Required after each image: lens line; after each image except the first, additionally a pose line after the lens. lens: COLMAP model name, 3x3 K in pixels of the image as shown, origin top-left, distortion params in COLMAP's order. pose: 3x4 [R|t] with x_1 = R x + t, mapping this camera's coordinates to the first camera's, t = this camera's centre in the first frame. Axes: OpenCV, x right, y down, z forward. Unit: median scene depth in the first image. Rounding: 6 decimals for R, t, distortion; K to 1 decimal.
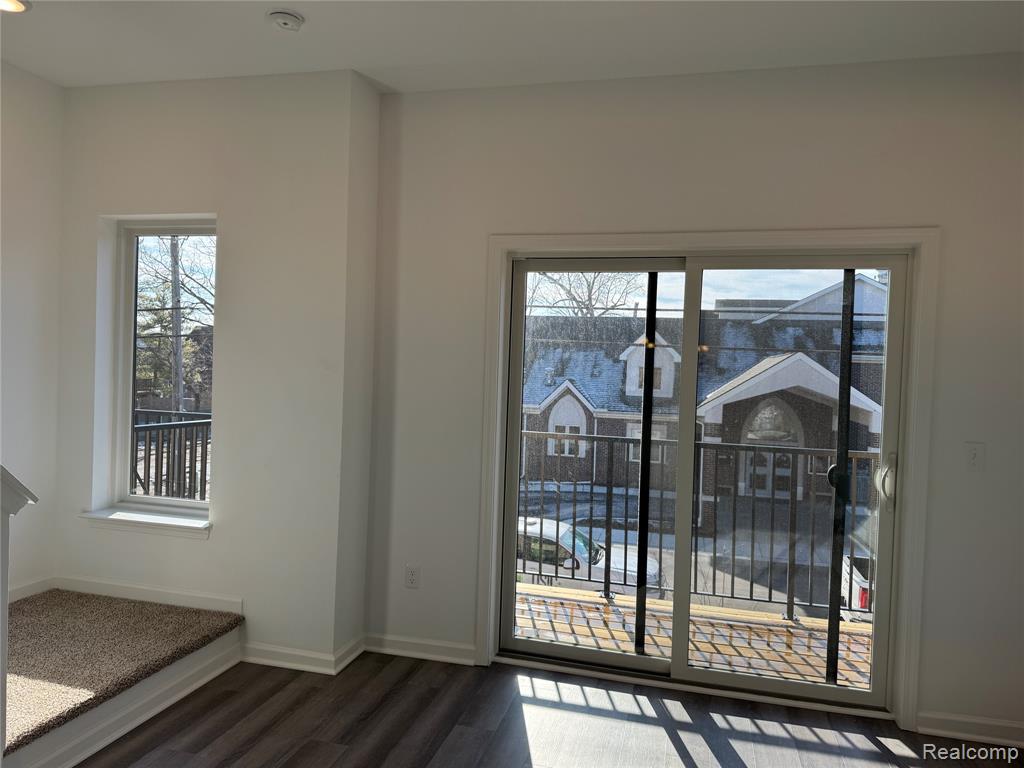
lens RADIAL K [[717.2, 0, 512.0], [0, 717.2, 384.0], [0, 0, 1]] dist [-0.005185, -0.001643]
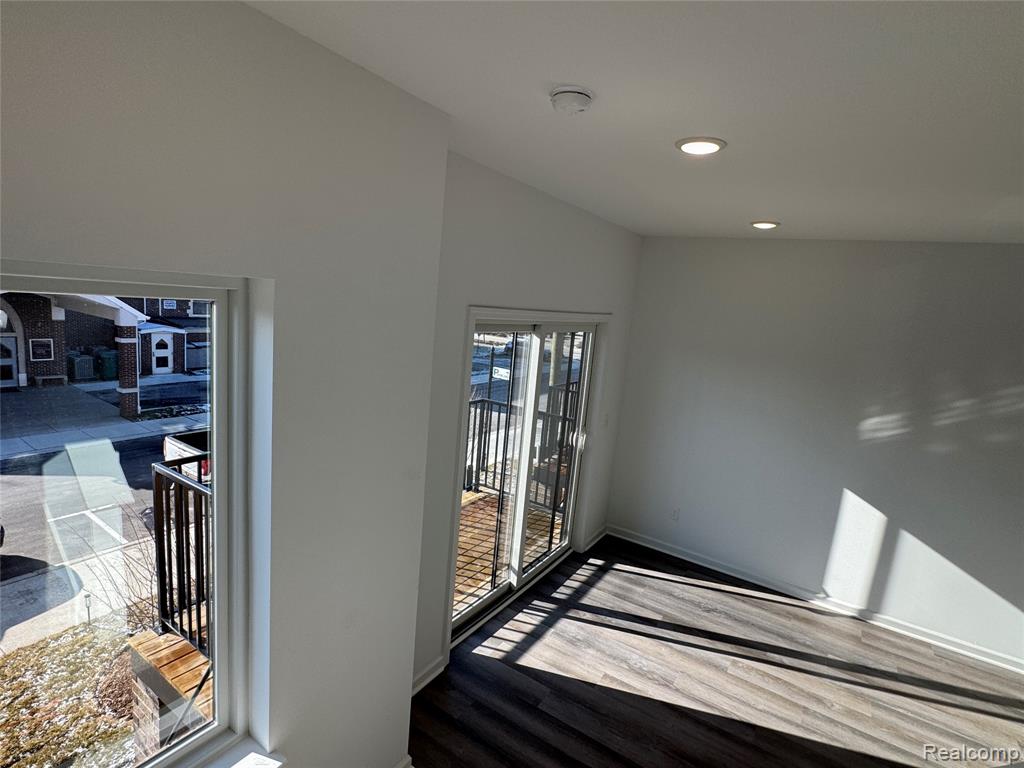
lens RADIAL K [[514.8, 0, 512.0], [0, 514.8, 384.0], [0, 0, 1]] dist [0.001977, -0.000239]
pose [[0.315393, -0.159452, 0.935469, -0.829460], [-0.059610, 0.980506, 0.187226, -0.266671], [-0.947087, -0.114813, 0.299740, 0.763957]]
